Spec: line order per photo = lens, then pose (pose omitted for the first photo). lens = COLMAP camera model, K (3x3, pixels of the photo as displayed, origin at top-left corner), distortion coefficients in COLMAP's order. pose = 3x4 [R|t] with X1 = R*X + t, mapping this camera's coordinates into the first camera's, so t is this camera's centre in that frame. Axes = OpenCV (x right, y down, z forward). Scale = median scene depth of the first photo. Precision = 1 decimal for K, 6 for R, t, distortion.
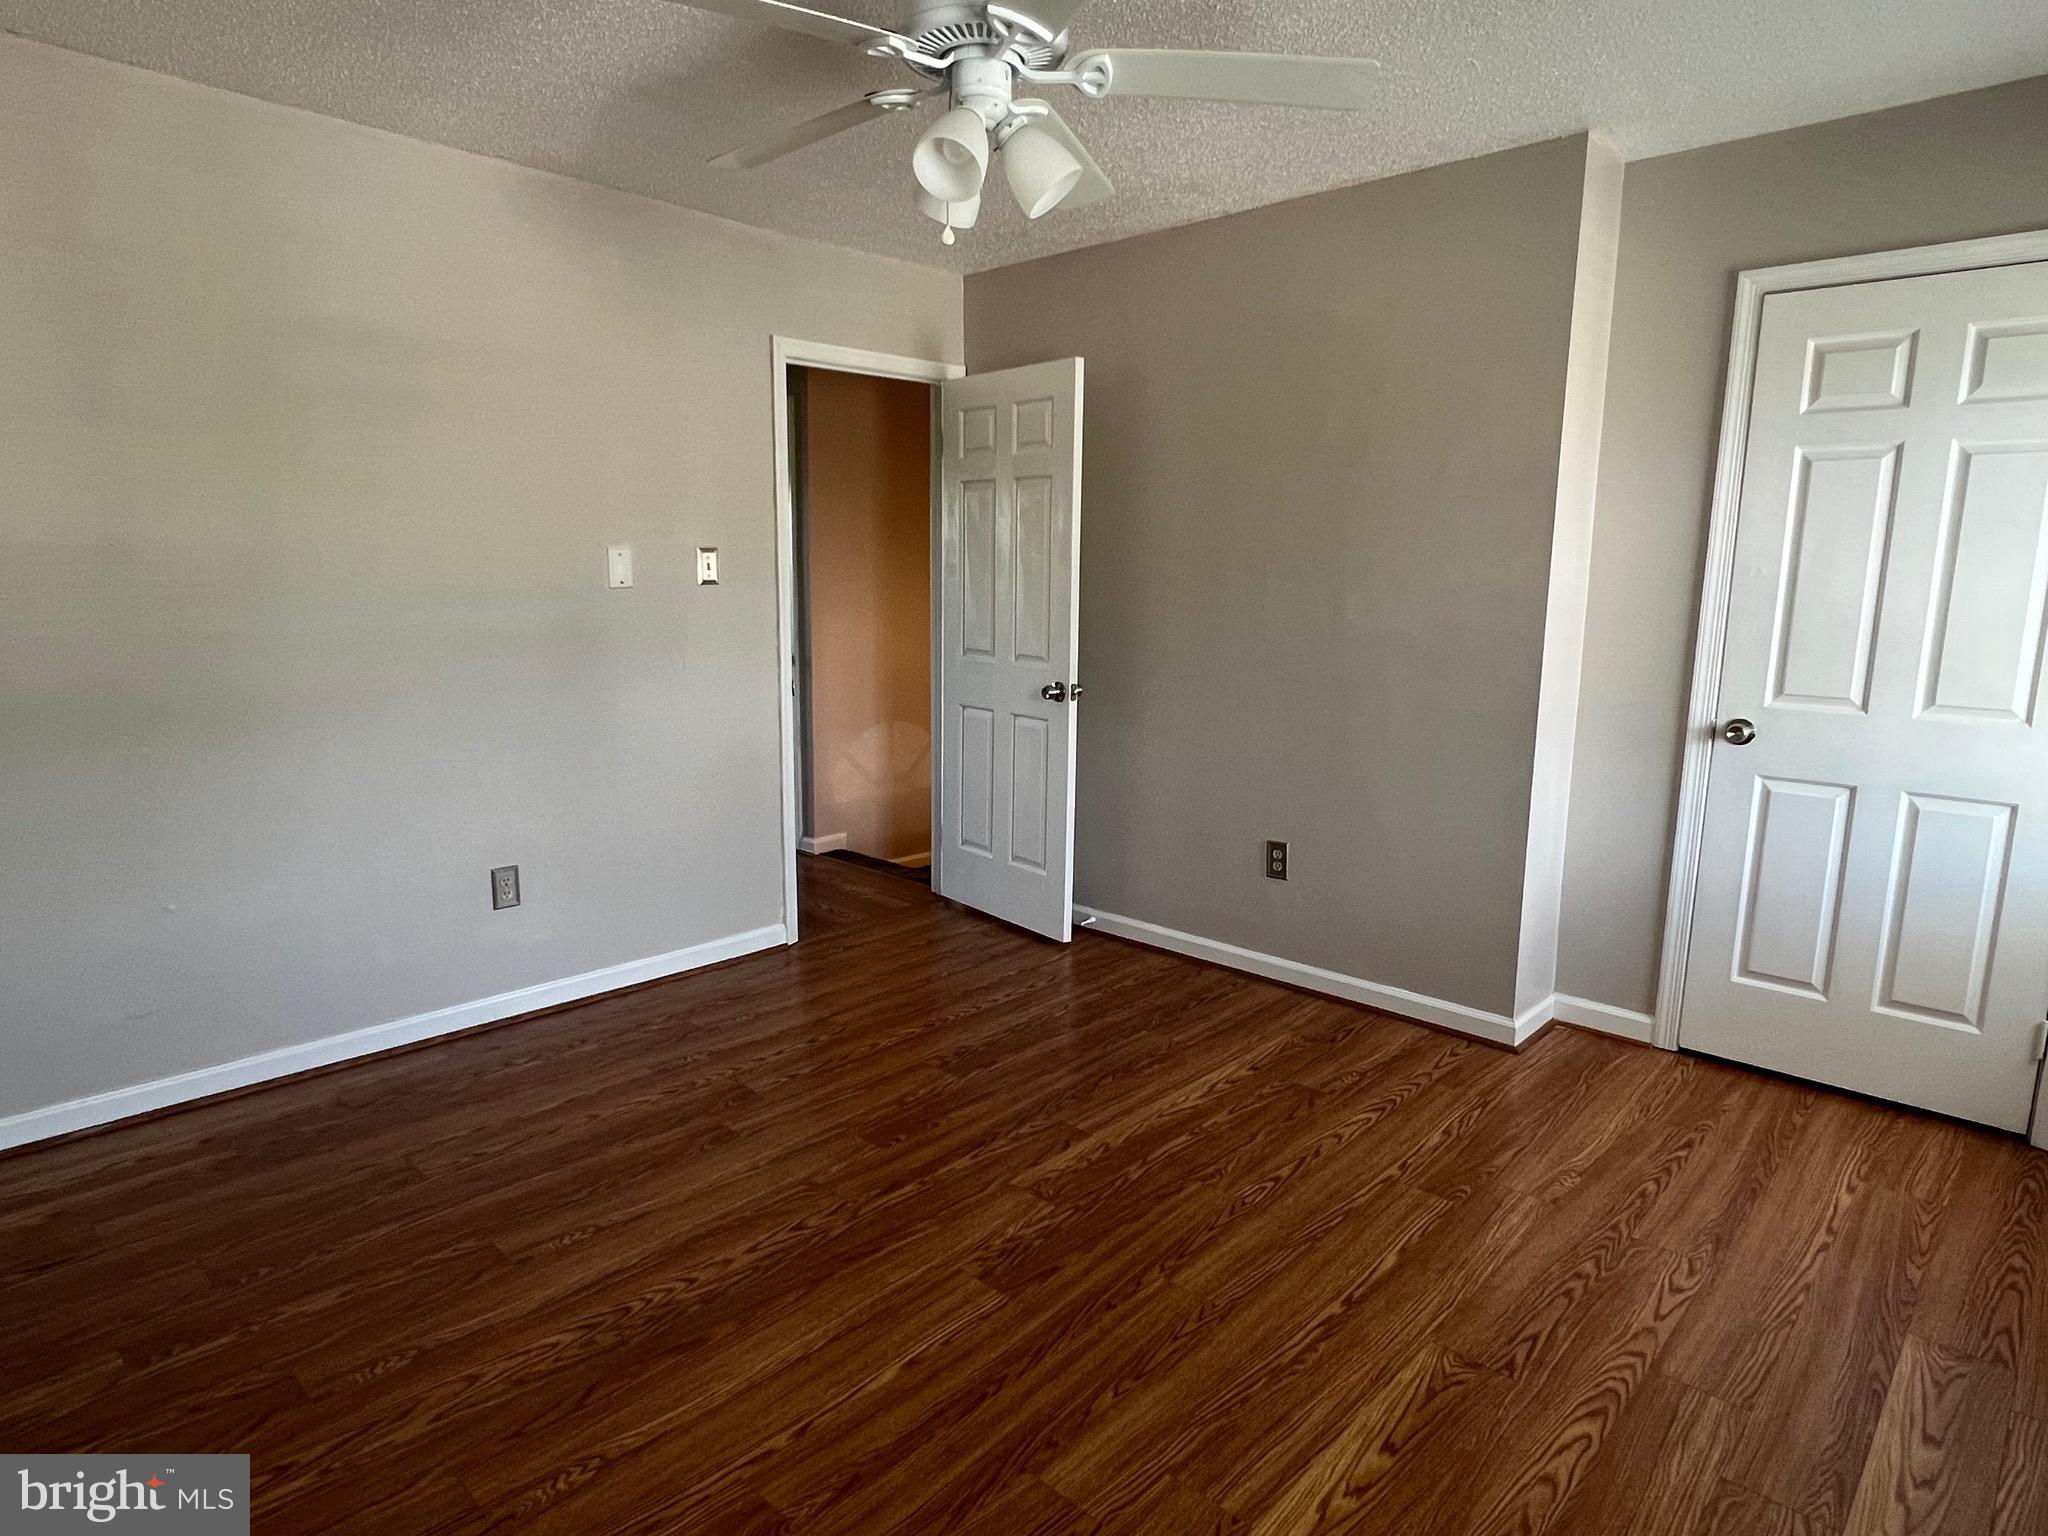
lens RADIAL K [[1181.5, 0, 1028.8], [0, 1181.5, 769.6], [0, 0, 1]] dist [0.000998, -0.002658]
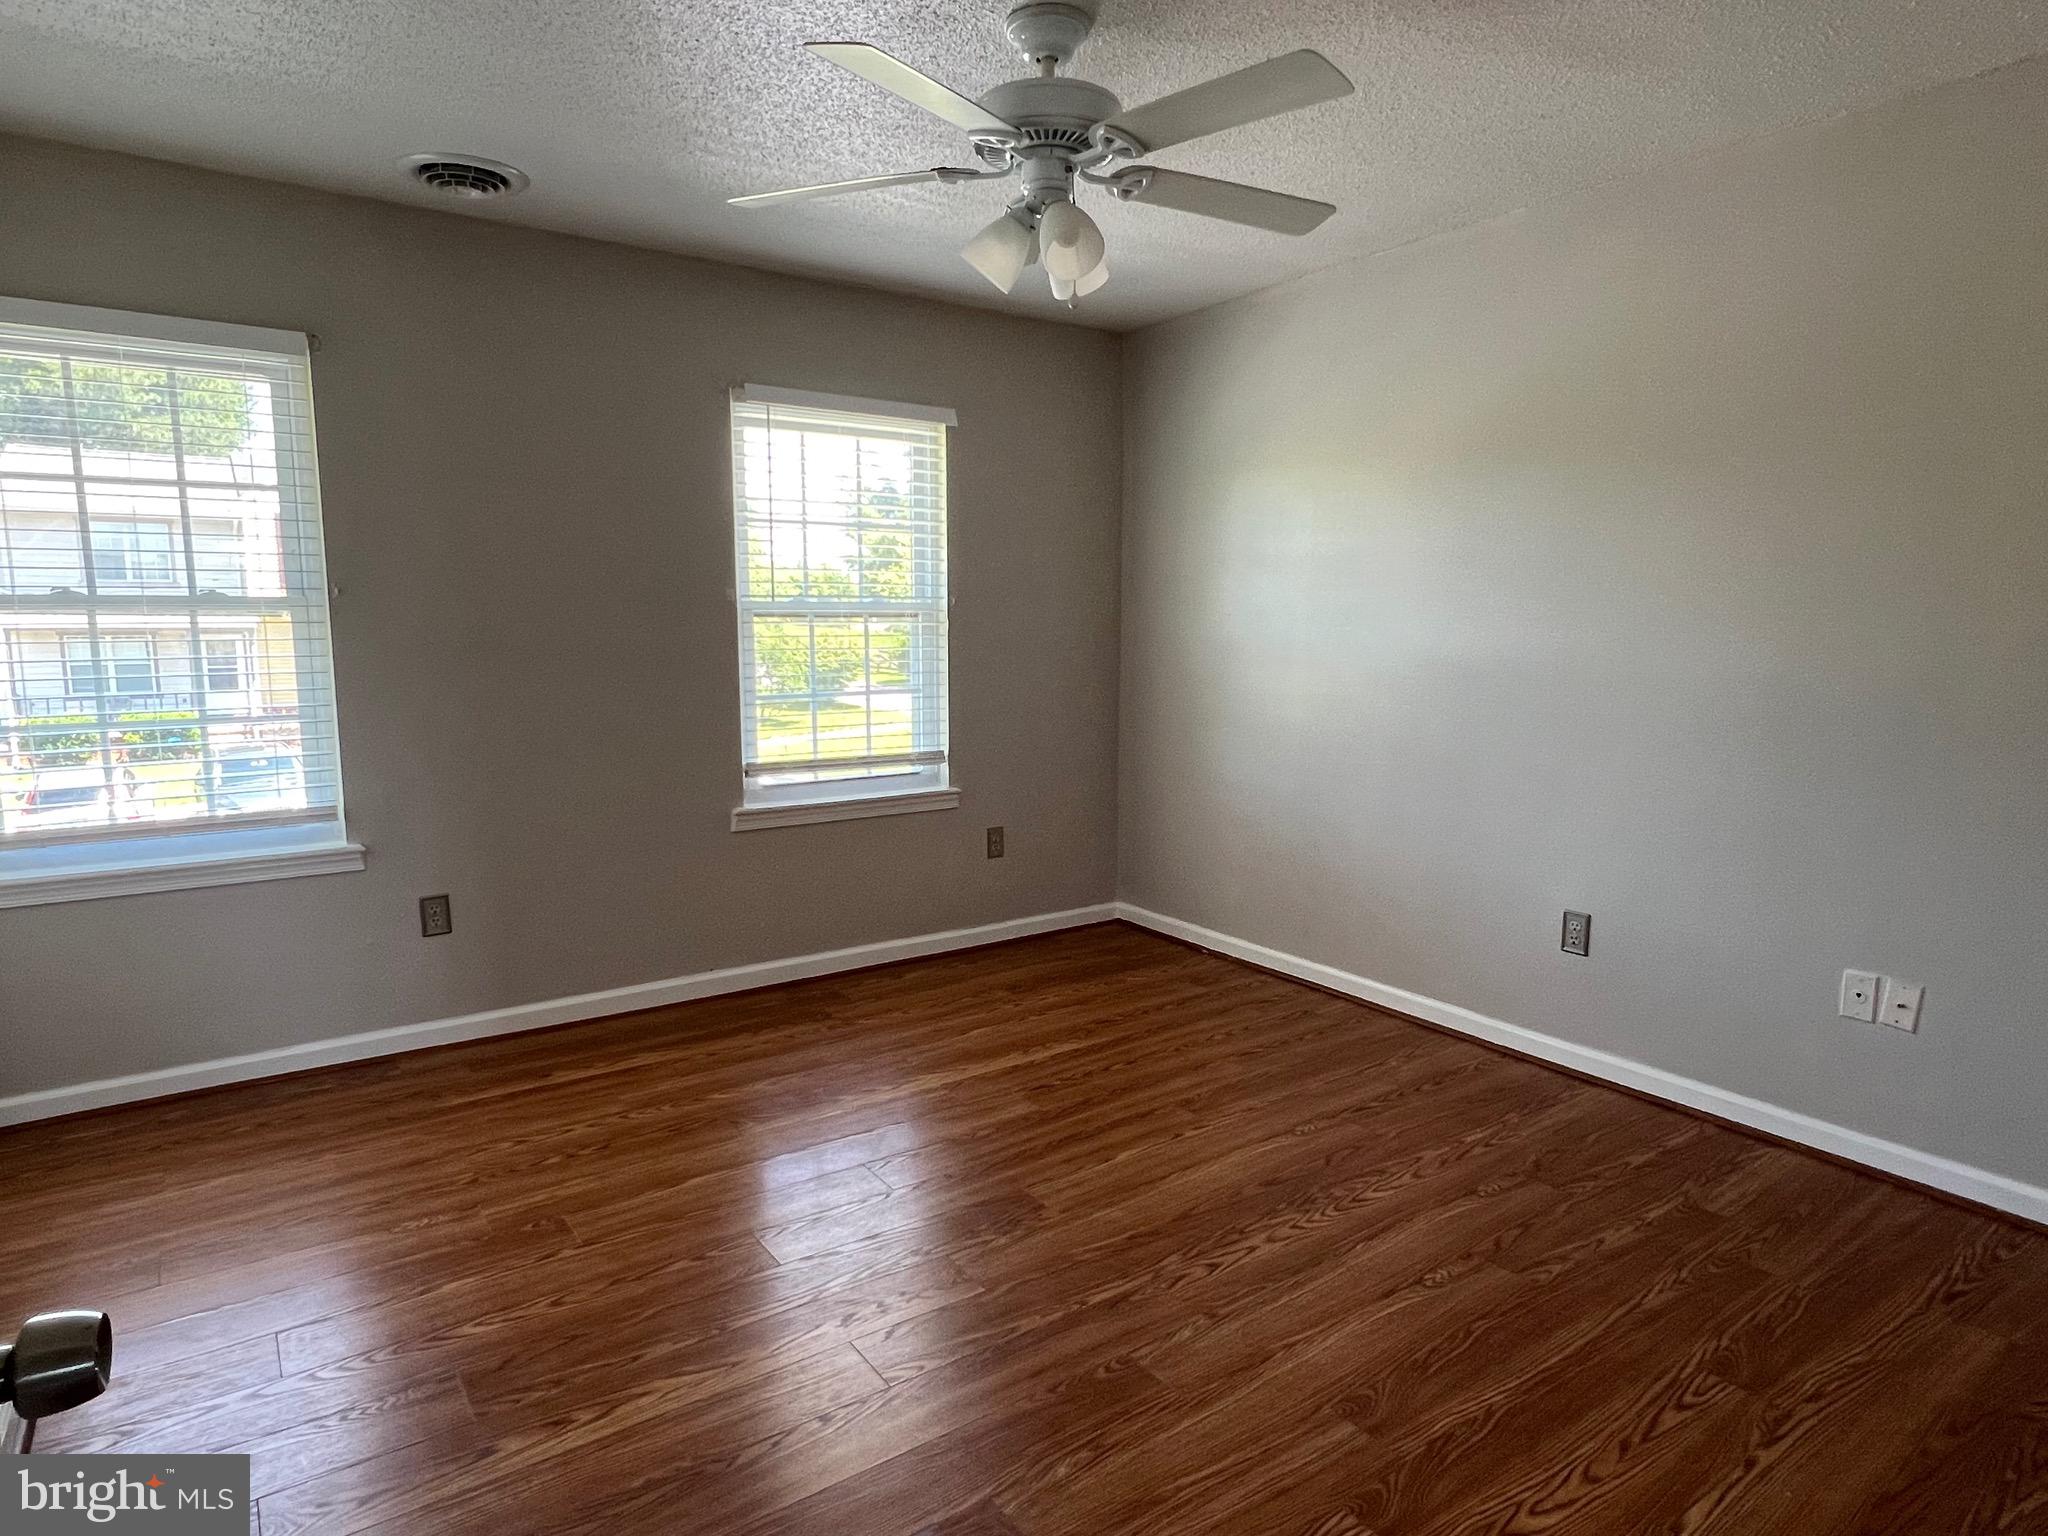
lens RADIAL K [[1181.5, 0, 1024.4], [0, 1181.5, 774.5], [0, 0, 1]] dist [0.000998, -0.002658]
pose [[-0.978938, -0.040260, 0.200148, -0.229722], [0.021967, 0.953901, 0.299316, -0.310652], [-0.202972, 0.297409, -0.932926, 1.892882]]
